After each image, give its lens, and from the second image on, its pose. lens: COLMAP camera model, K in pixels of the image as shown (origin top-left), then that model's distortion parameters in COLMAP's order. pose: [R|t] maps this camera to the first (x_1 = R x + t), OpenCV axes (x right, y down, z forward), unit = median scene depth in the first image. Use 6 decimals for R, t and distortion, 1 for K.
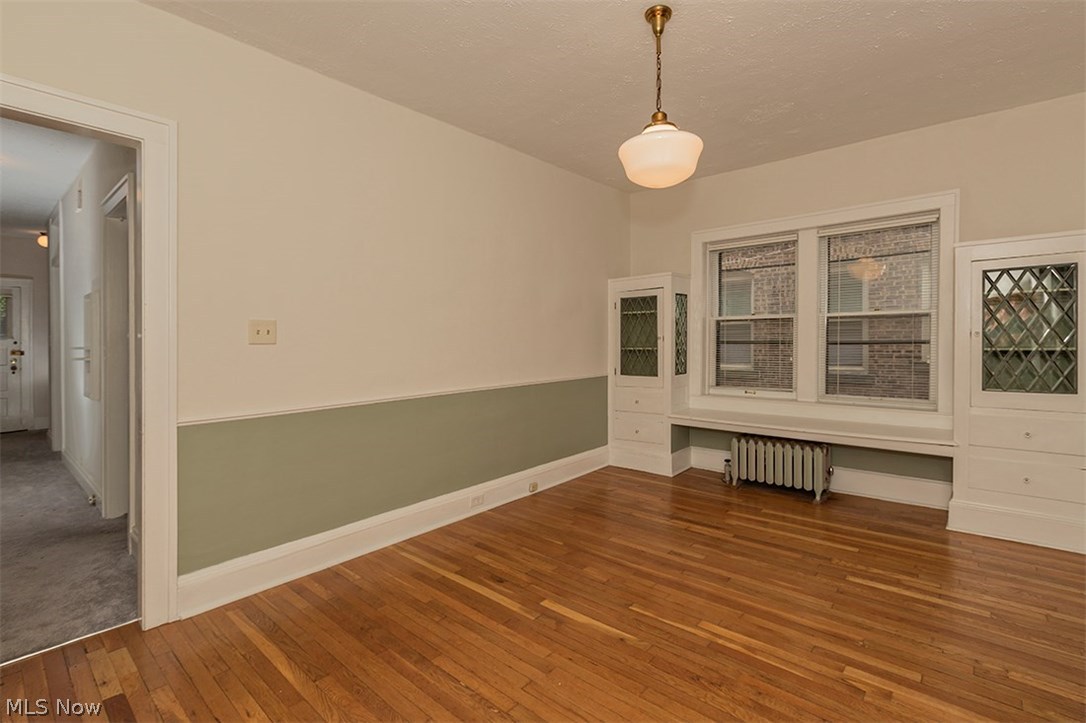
lens RADIAL K [[505.3, 0, 610.6], [0, 505.3, 344.5], [0, 0, 1]] dist [0.006585, 0.000565]
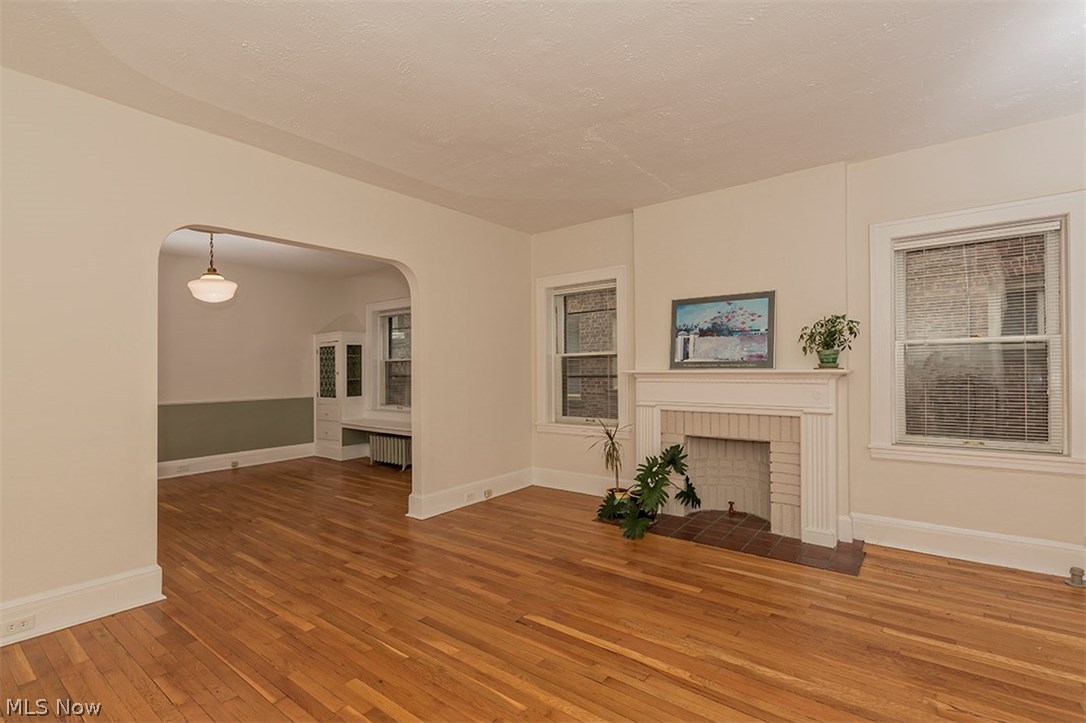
lens RADIAL K [[505.3, 0, 561.3], [0, 505.3, 366.5], [0, 0, 1]] dist [0.006585, 0.000565]
pose [[0.999899, 0.005136, 0.013245, 0.619579], [-0.004881, 0.999804, -0.019199, -0.004474], [-0.013341, 0.019132, 0.999728, -0.462956]]
